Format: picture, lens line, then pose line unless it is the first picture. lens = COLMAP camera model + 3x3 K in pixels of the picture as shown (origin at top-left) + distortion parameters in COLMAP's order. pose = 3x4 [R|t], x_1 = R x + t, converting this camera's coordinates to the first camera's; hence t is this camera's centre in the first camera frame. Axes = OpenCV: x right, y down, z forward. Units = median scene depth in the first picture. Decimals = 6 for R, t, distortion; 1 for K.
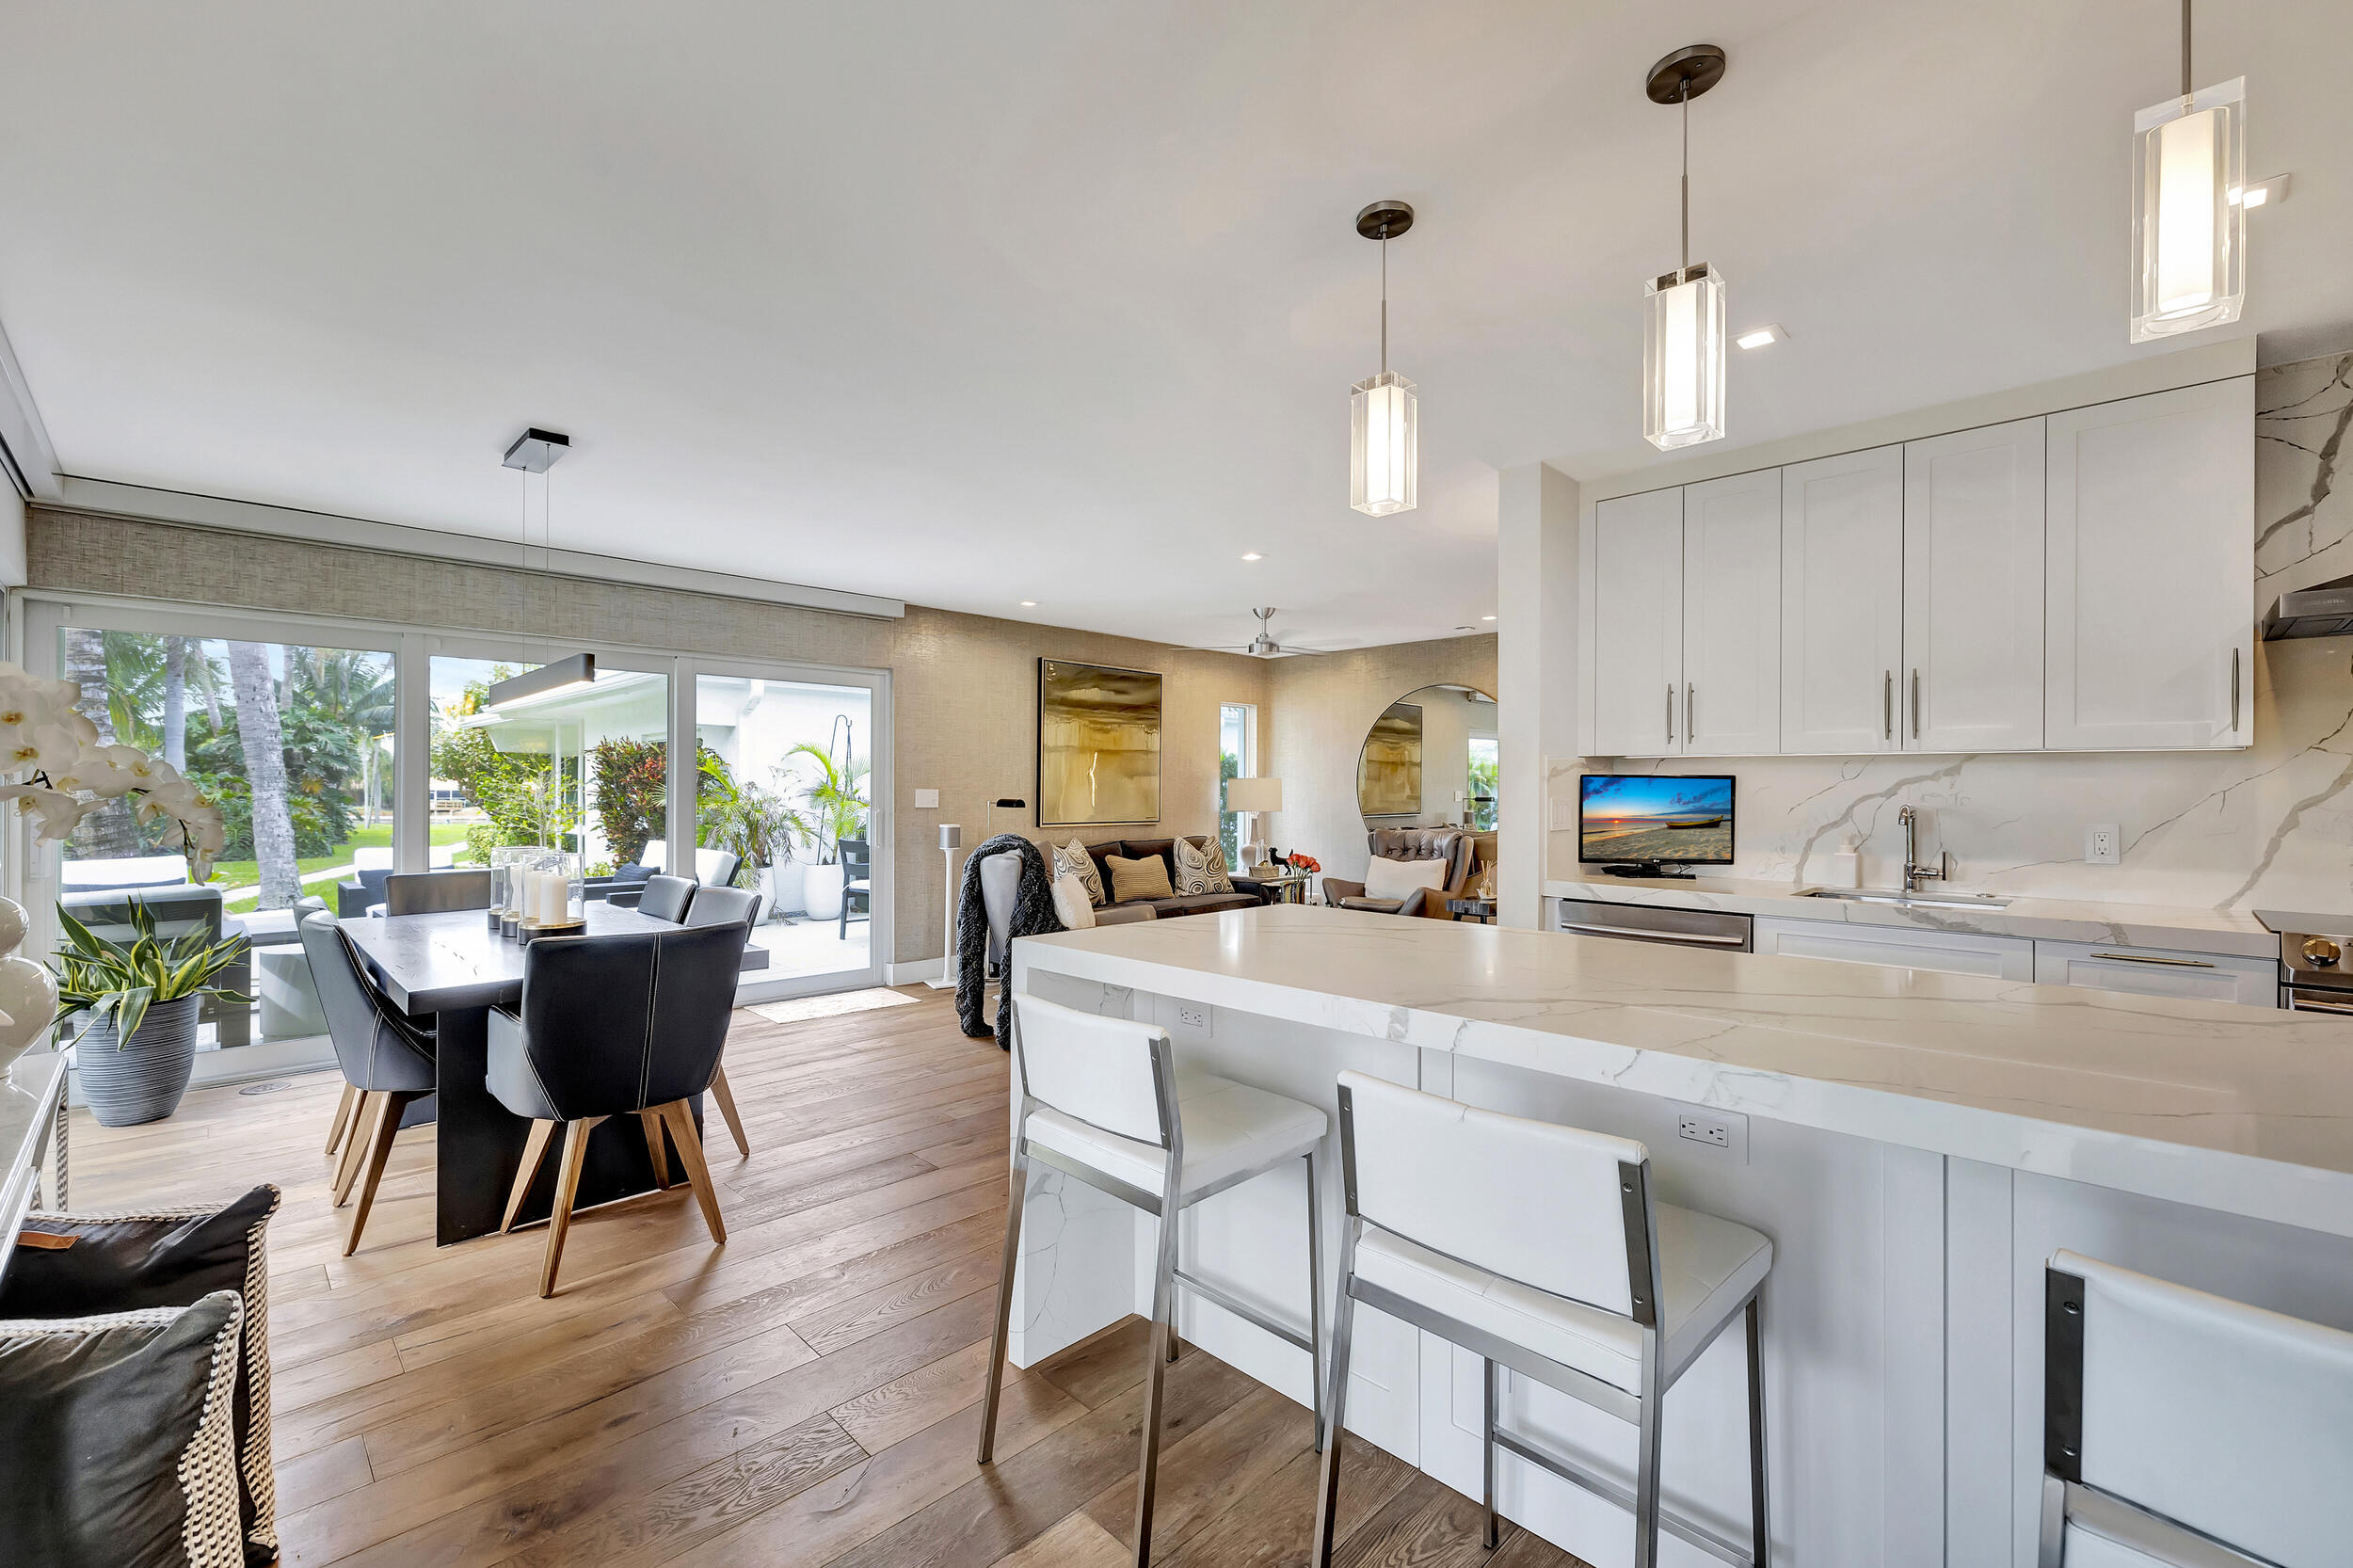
lens RADIAL K [[988.6, 0, 1168.5], [0, 988.6, 785.6], [0, 0, 1]] dist [-0.002406, 0.000381]
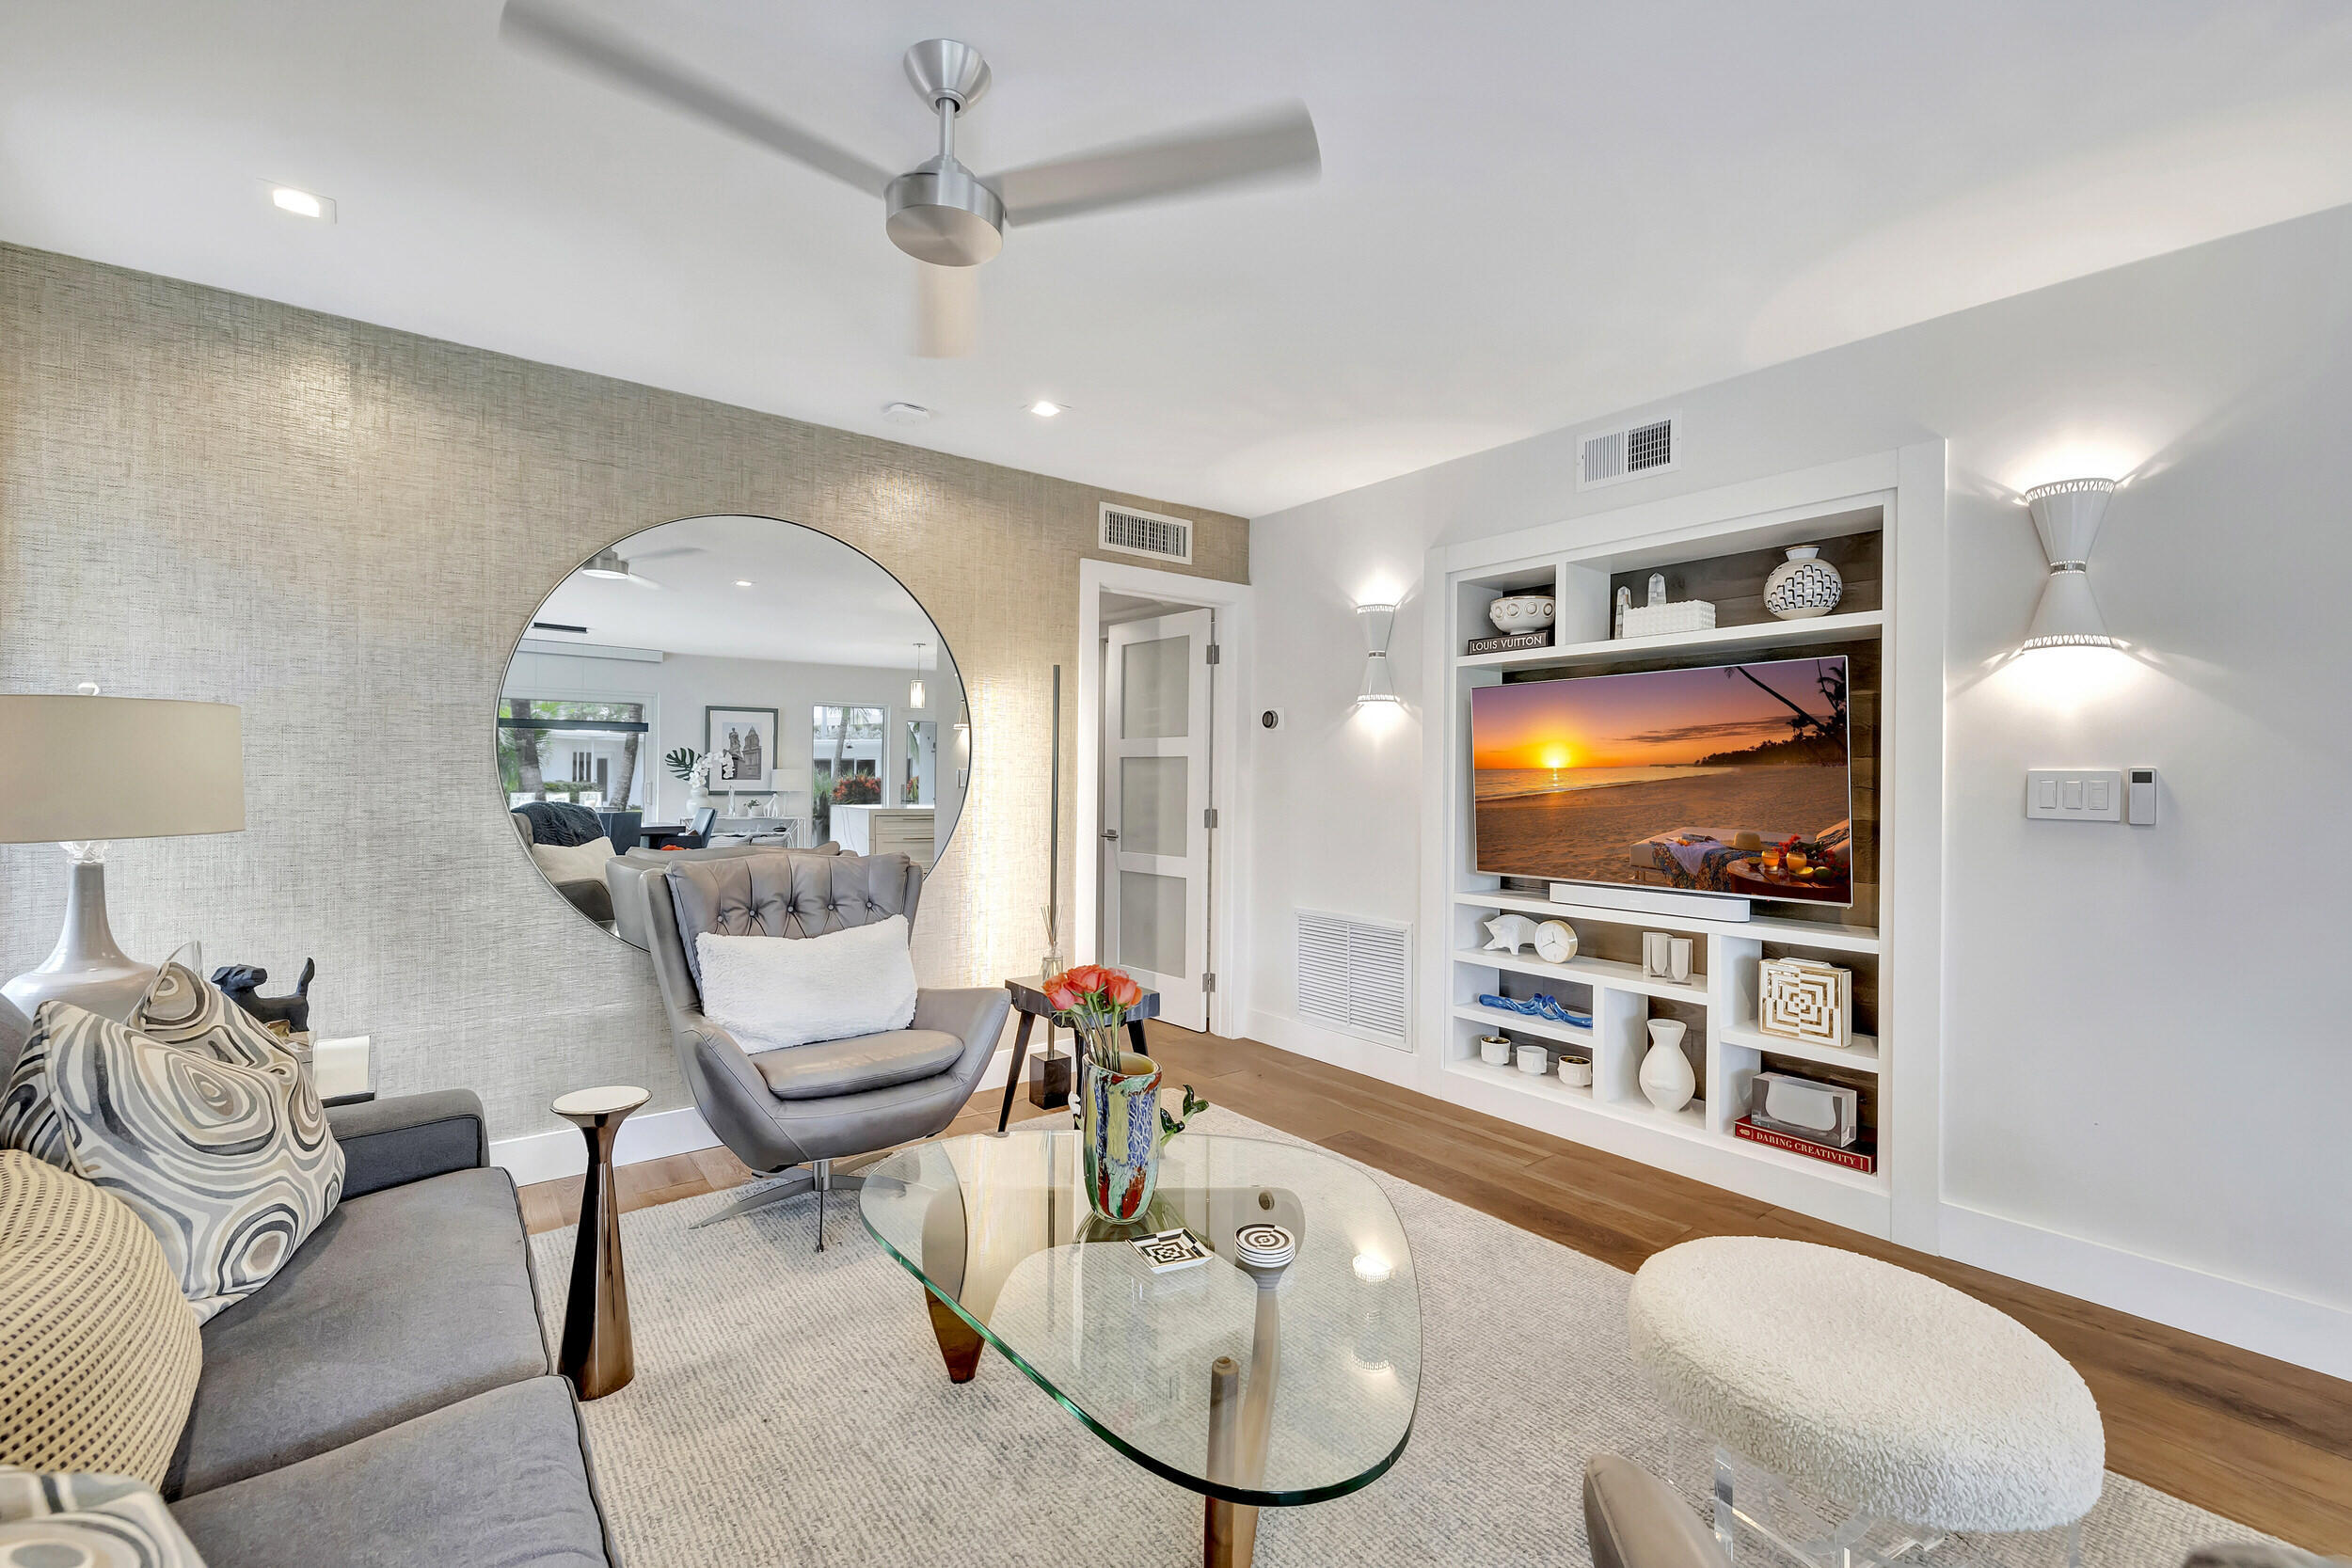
lens RADIAL K [[988.1, 0, 1181.0], [0, 988.1, 784.6], [0, 0, 1]] dist [-0.002406, 0.000381]
pose [[0.123743, -0.013181, 0.992227, -0.141450], [-0.013742, 0.999793, 0.014995, 0.006616], [-0.992219, -0.015490, 0.123536, 0.799088]]
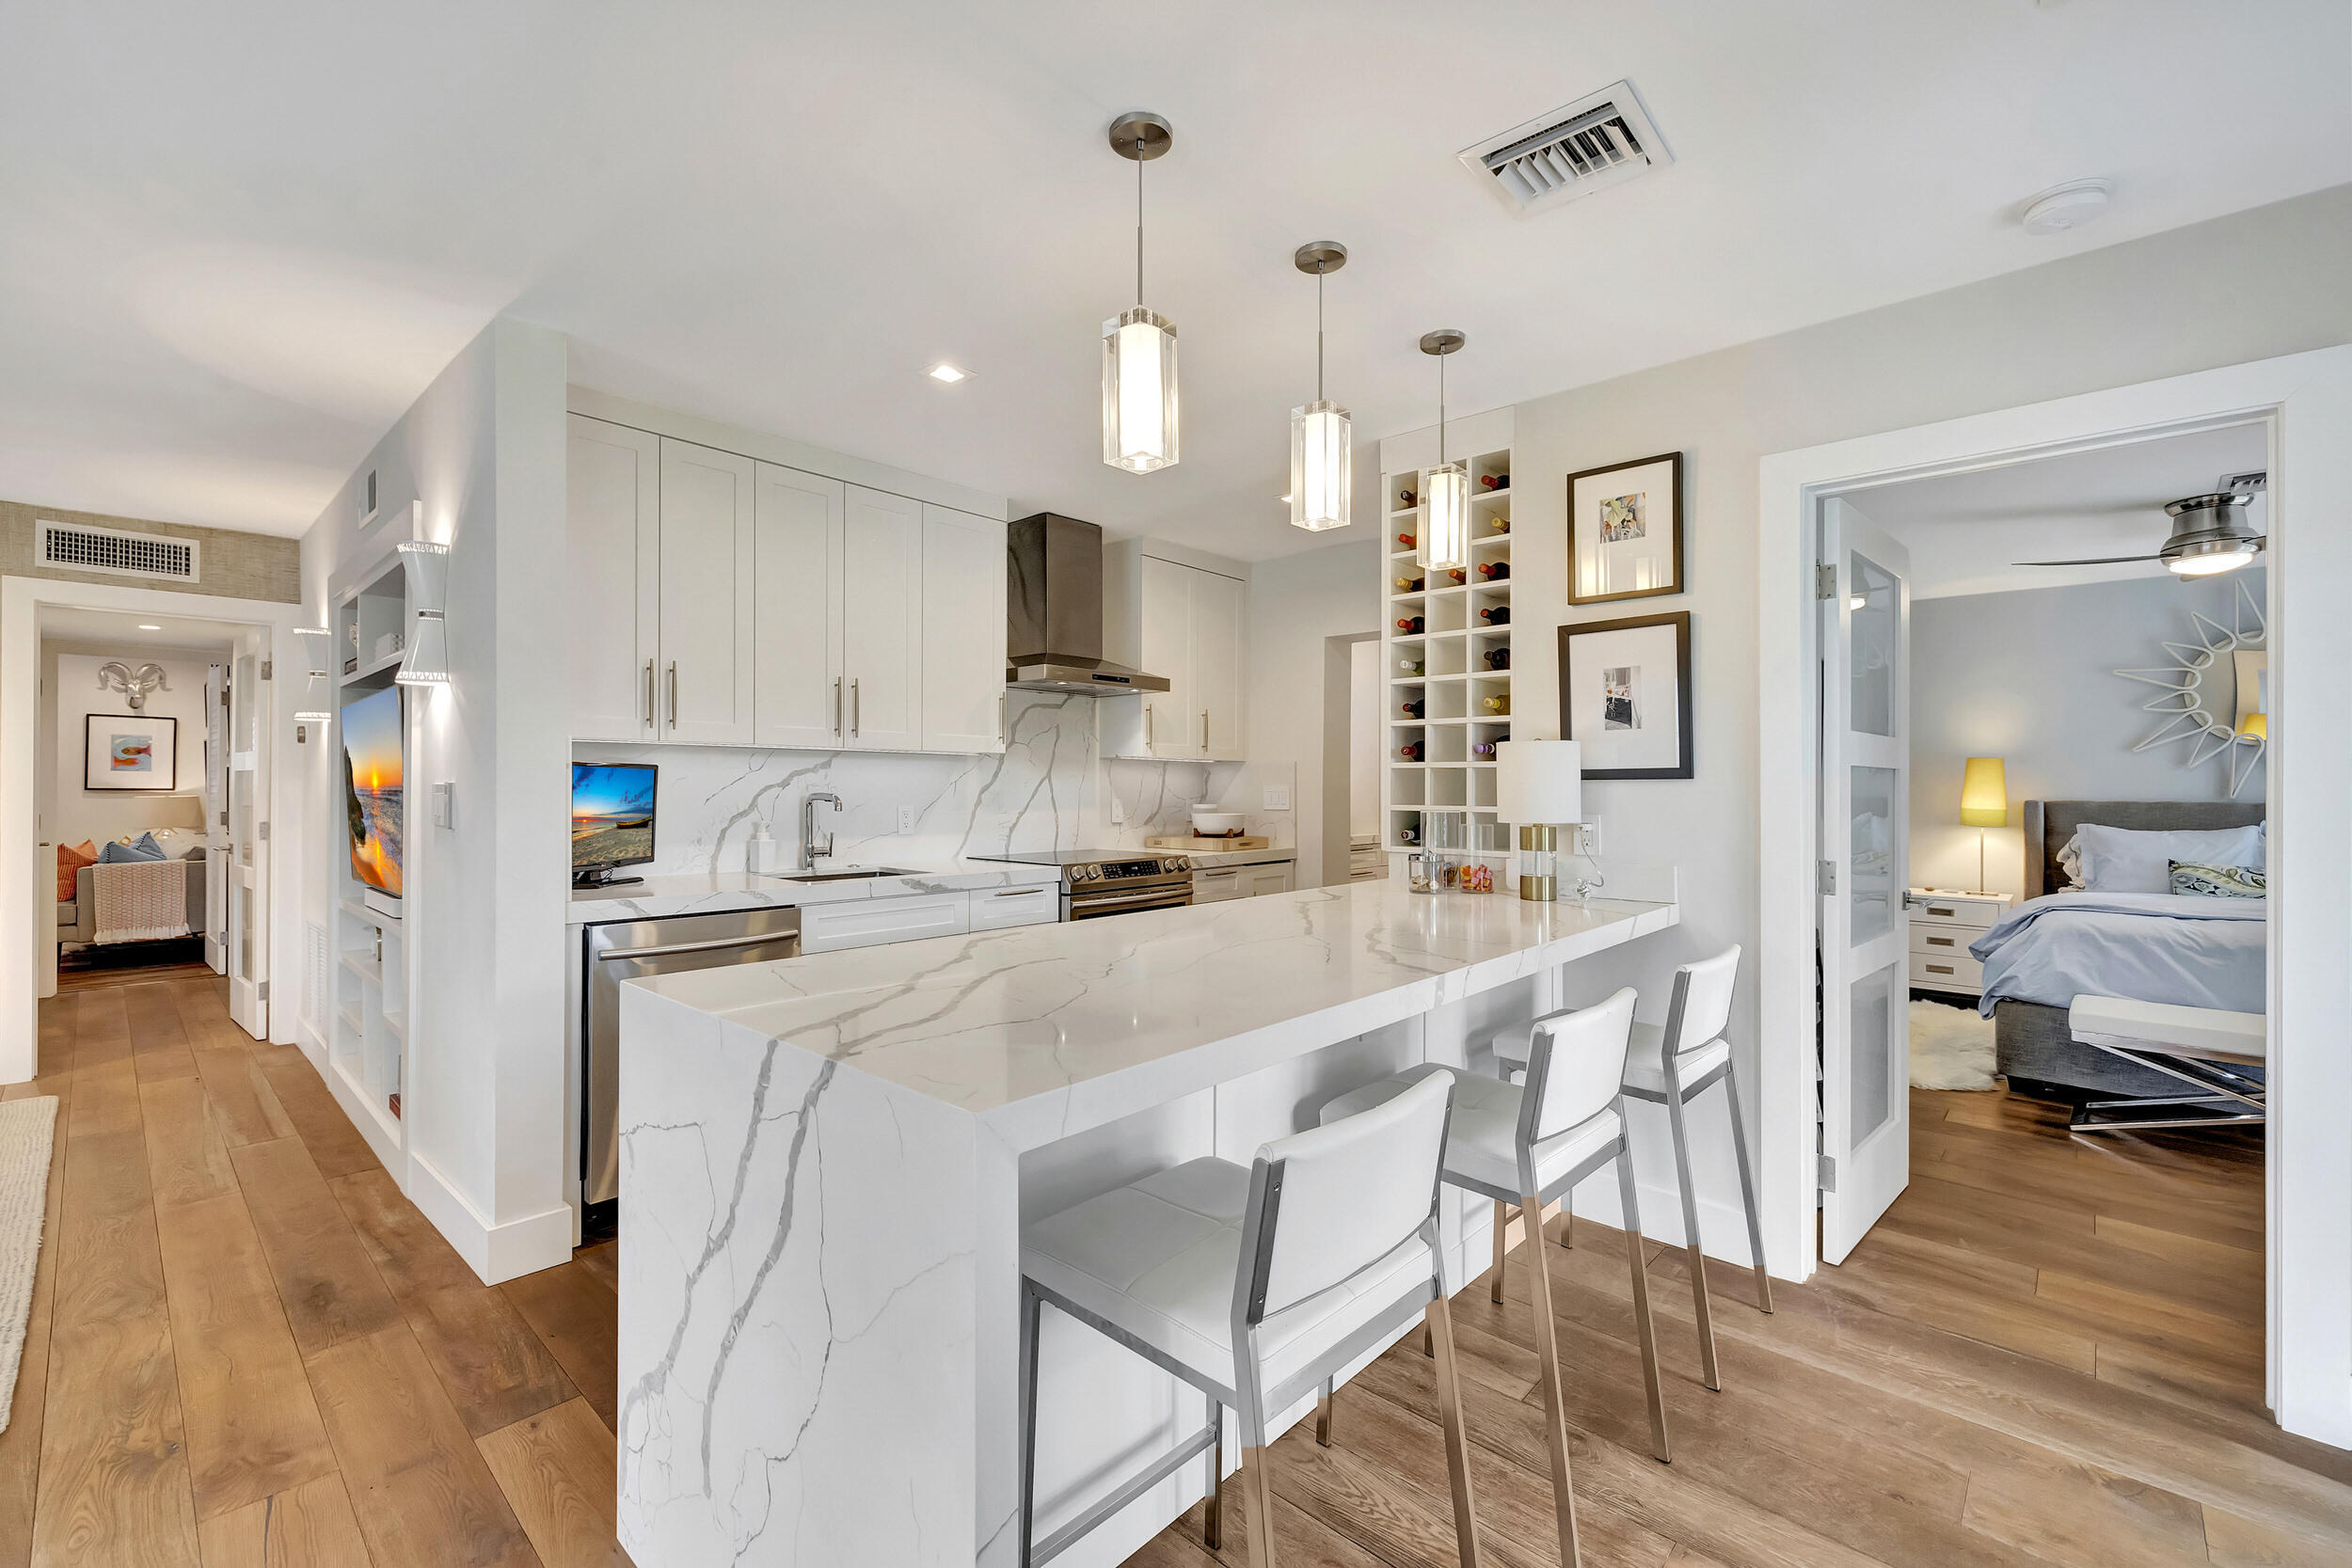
lens RADIAL K [[988.1, 0, 1165.5], [0, 988.1, 780.9], [0, 0, 1]] dist [-0.002406, 0.000381]
pose [[-0.040209, -0.002669, 0.999188, -0.181085], [-0.005450, 0.999982, 0.002452, -0.000103], [-0.999176, -0.005347, -0.040223, 0.281223]]
